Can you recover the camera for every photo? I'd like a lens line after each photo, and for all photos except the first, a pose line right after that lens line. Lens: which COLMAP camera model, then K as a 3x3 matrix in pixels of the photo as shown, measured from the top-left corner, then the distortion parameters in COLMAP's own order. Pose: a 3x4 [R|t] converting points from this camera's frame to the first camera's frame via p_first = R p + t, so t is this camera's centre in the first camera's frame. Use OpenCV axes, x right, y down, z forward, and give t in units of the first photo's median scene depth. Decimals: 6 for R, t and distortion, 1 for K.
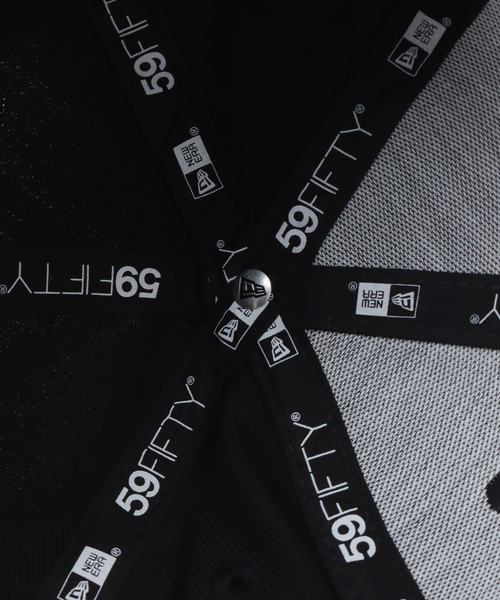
lens RADIAL K [[999.3, 0, 250.2], [0, 999.3, 300.3], [0, 0, 1]] dist [0.046355, 0.000000]
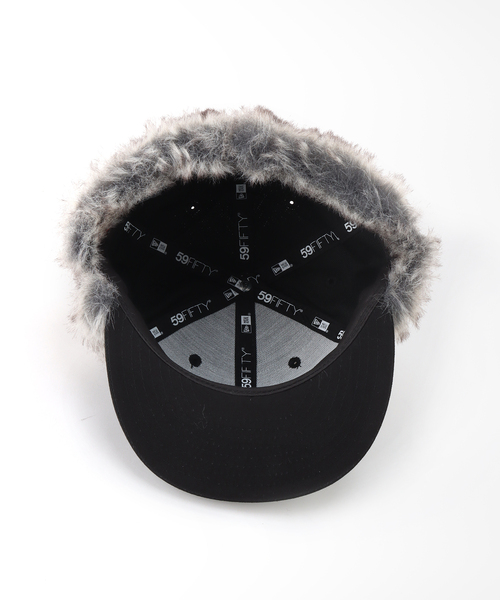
lens RADIAL K [[999.3, 0, 250.1], [0, 999.3, 299.9], [0, 0, 1]] dist [0.046355, 0.000000]
pose [[0.097326, 0.988966, -0.111688, 0.431853], [-0.995167, 0.095227, -0.023986, 0.060174], [-0.013086, 0.113482, 0.993454, -2.368410]]
